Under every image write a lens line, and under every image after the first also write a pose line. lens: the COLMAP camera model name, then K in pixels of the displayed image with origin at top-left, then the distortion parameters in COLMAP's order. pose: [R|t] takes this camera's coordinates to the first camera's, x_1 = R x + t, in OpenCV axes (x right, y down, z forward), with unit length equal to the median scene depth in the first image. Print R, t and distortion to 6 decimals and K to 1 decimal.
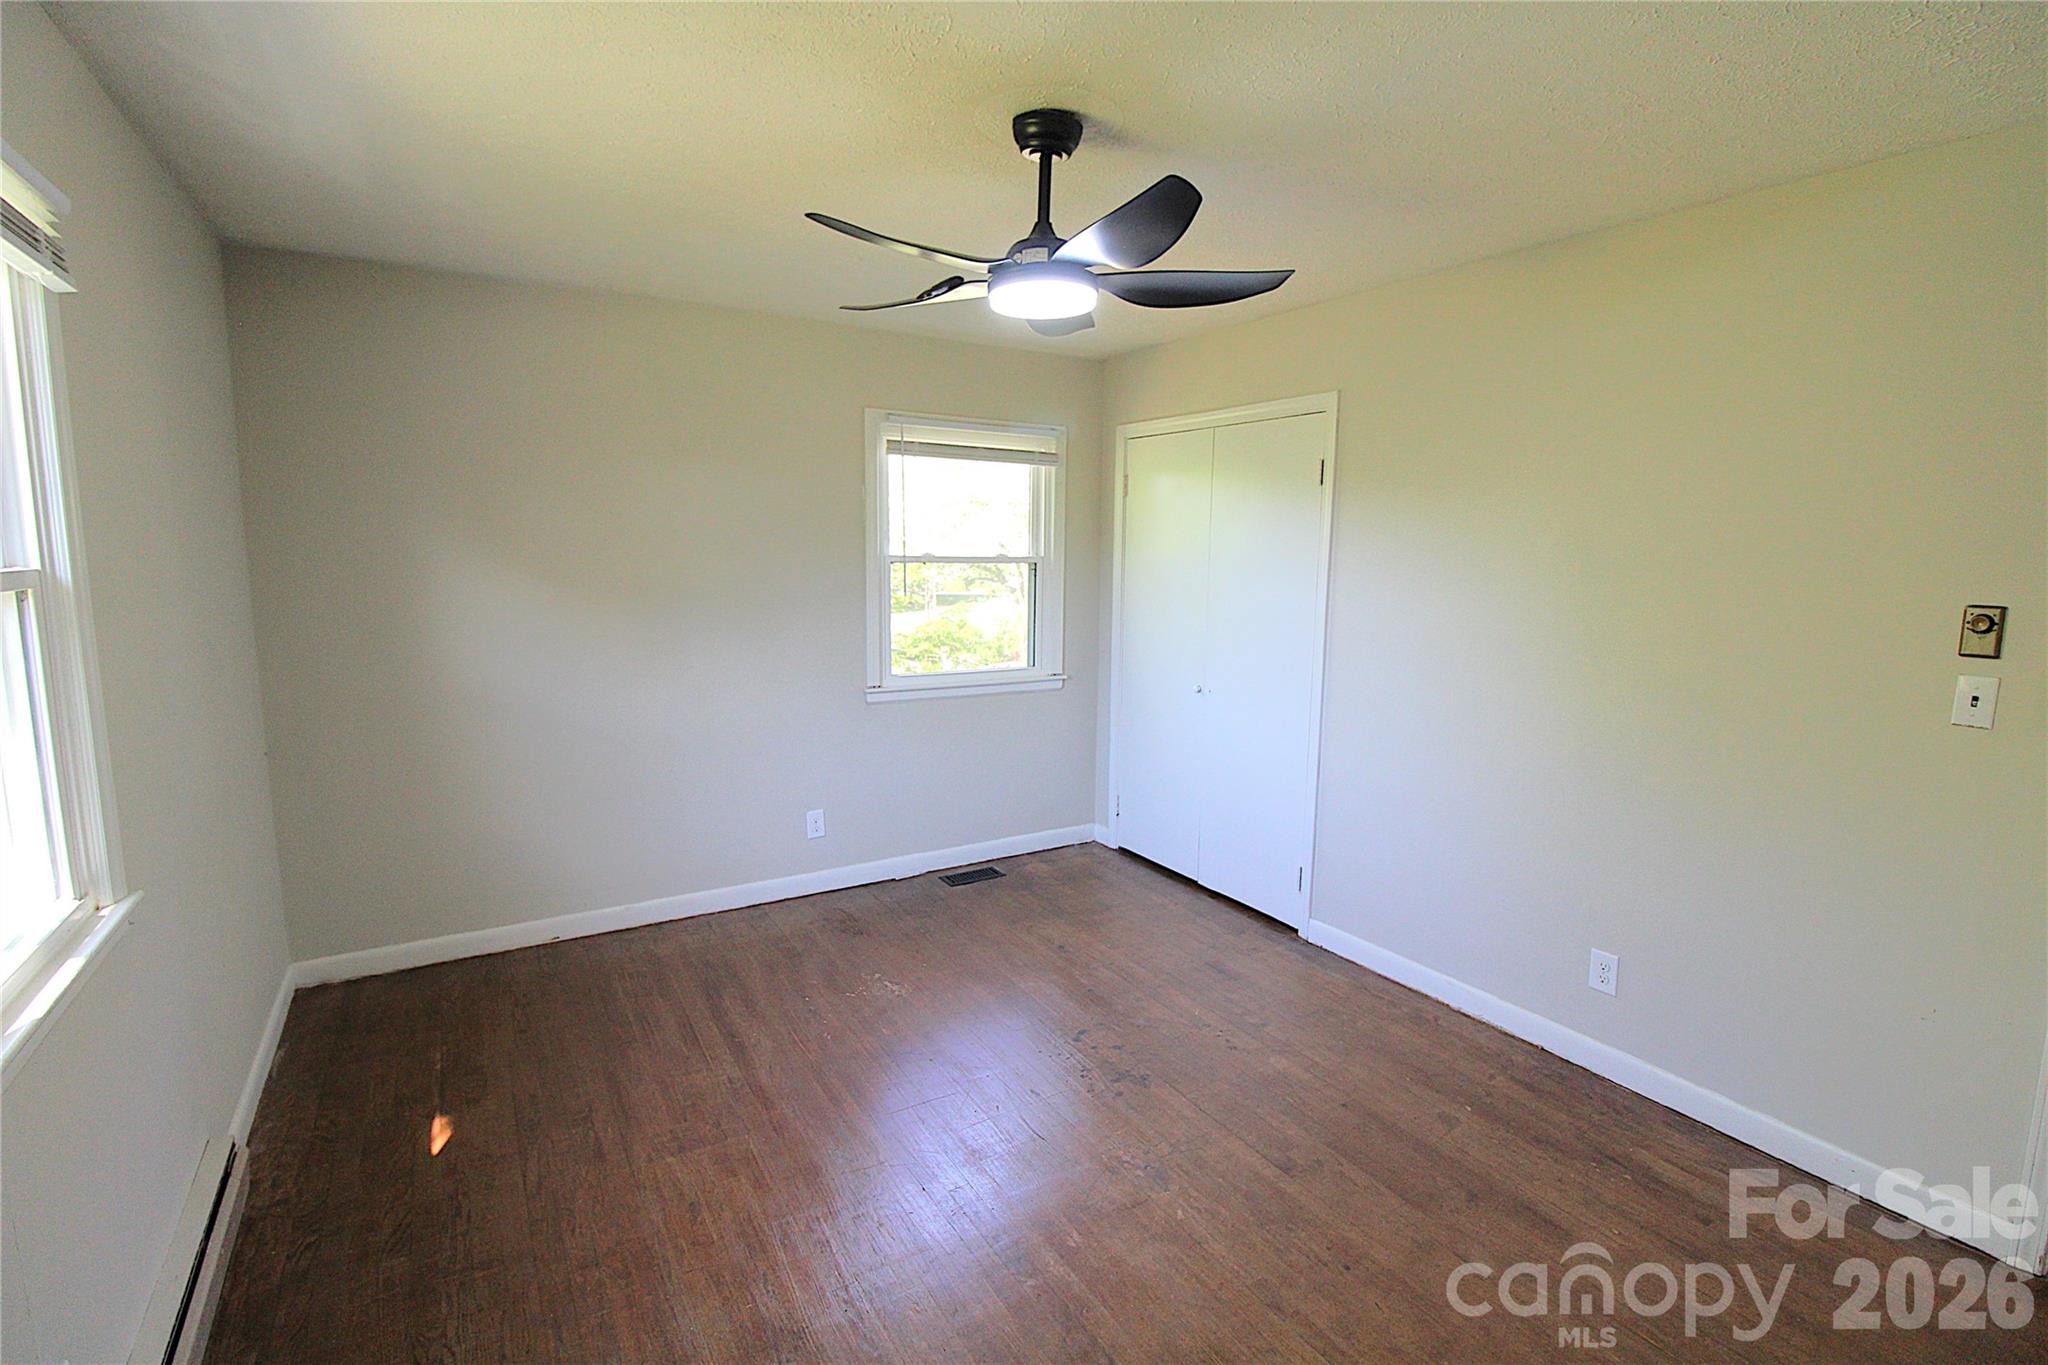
lens RADIAL K [[939.6, 0, 1029.4], [0, 939.6, 697.0], [0, 0, 1]] dist [-0.000973, -0.014996]
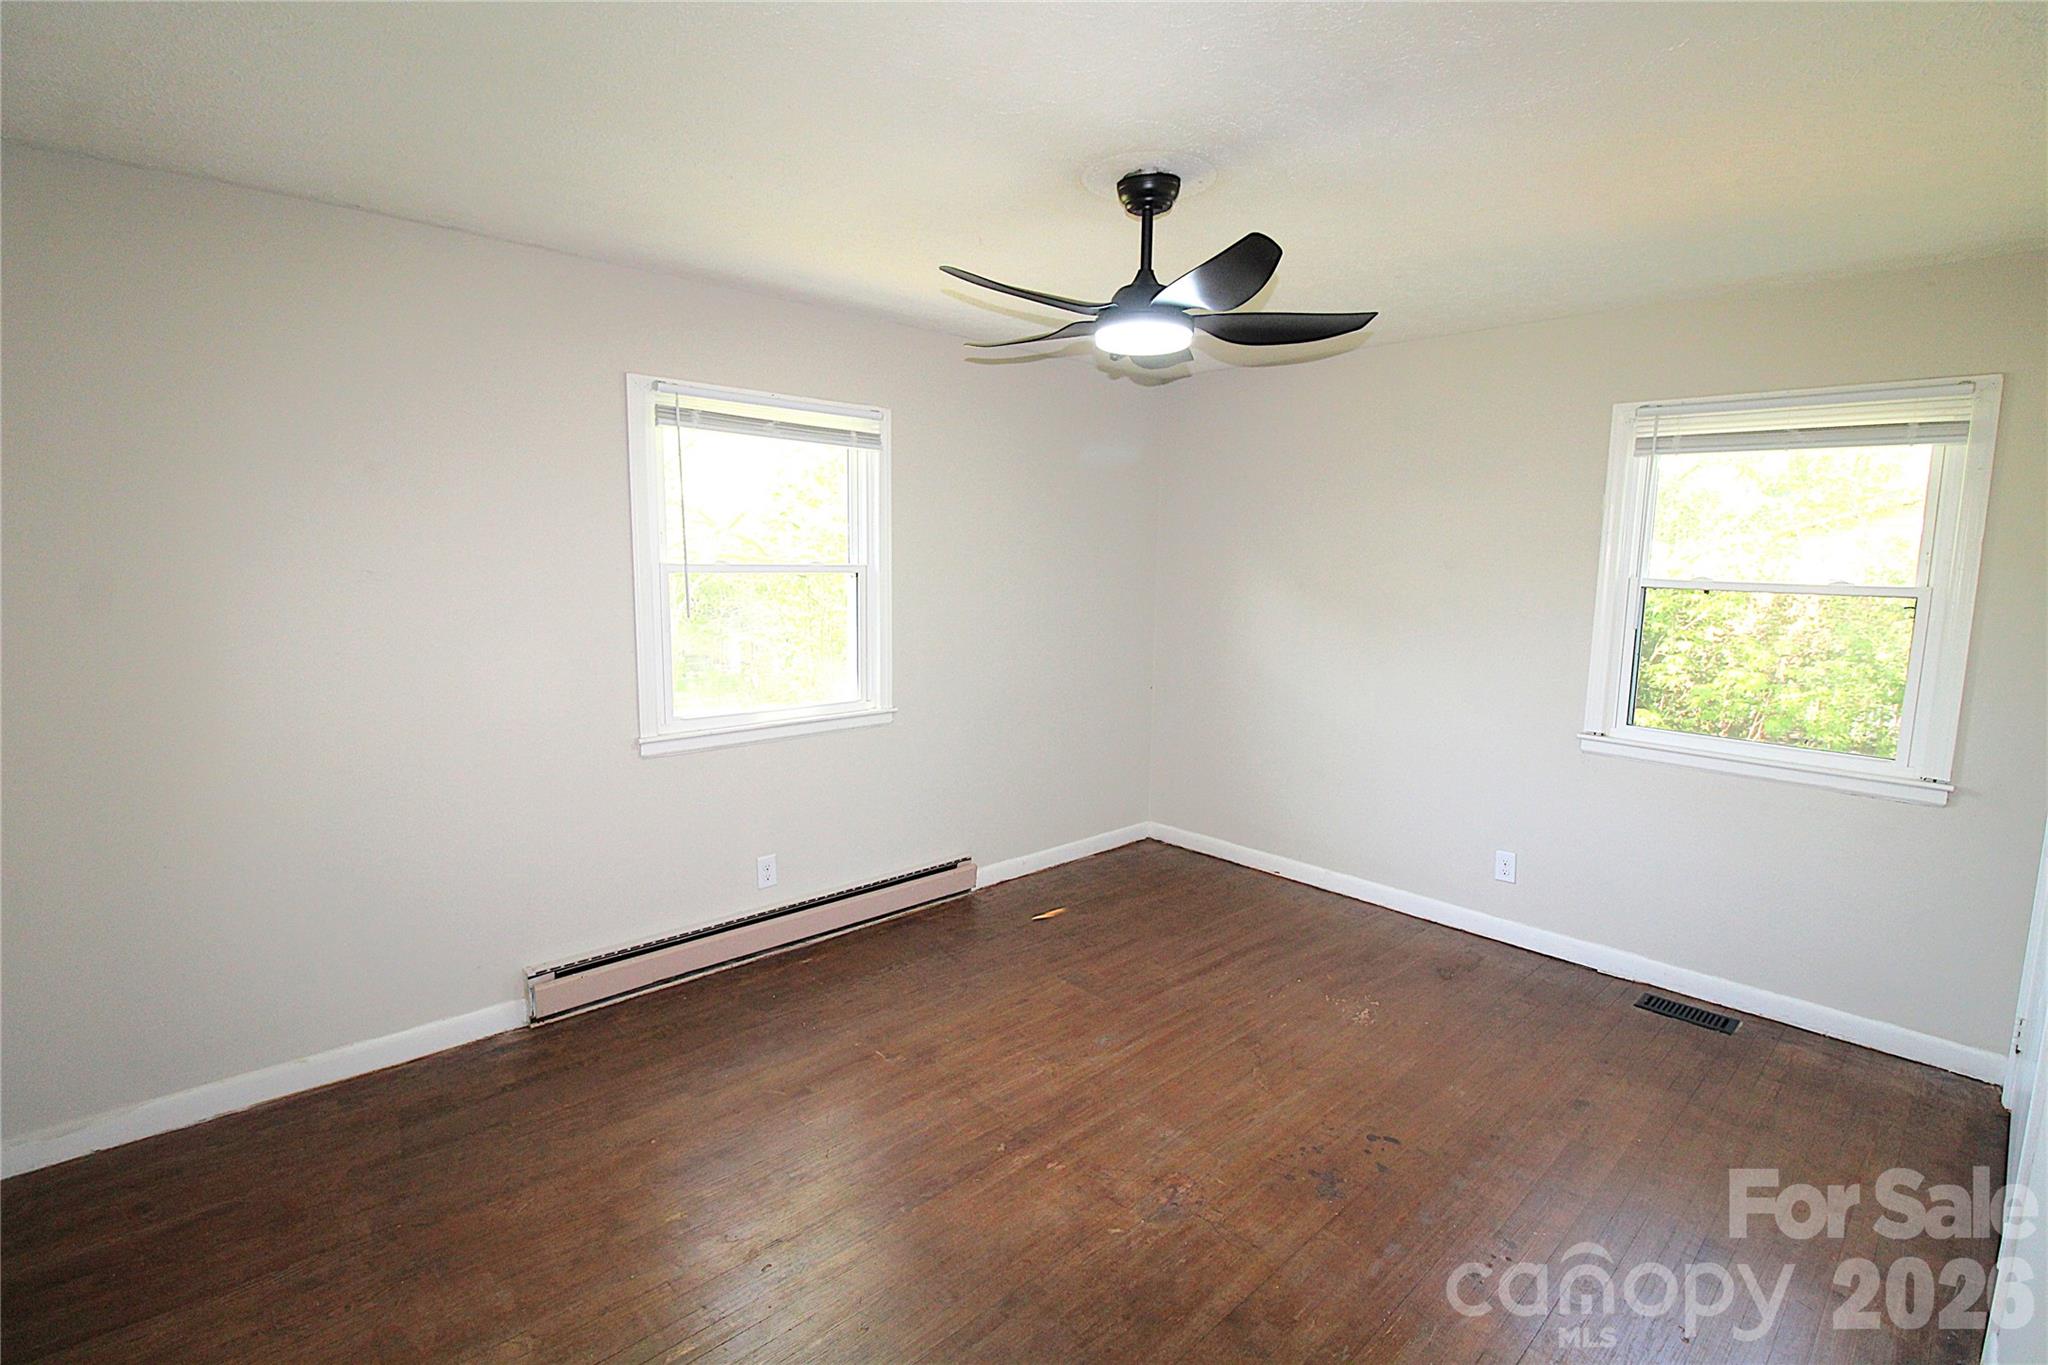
lens RADIAL K [[947.3, 0, 1038.9], [0, 947.3, 677.2], [0, 0, 1]] dist [0.002251, -0.015242]
pose [[0.188973, 0.119254, -0.974714, 0.623693], [-0.160661, 0.982978, 0.089117, -0.061776], [0.968750, 0.139758, 0.204916, 0.372518]]
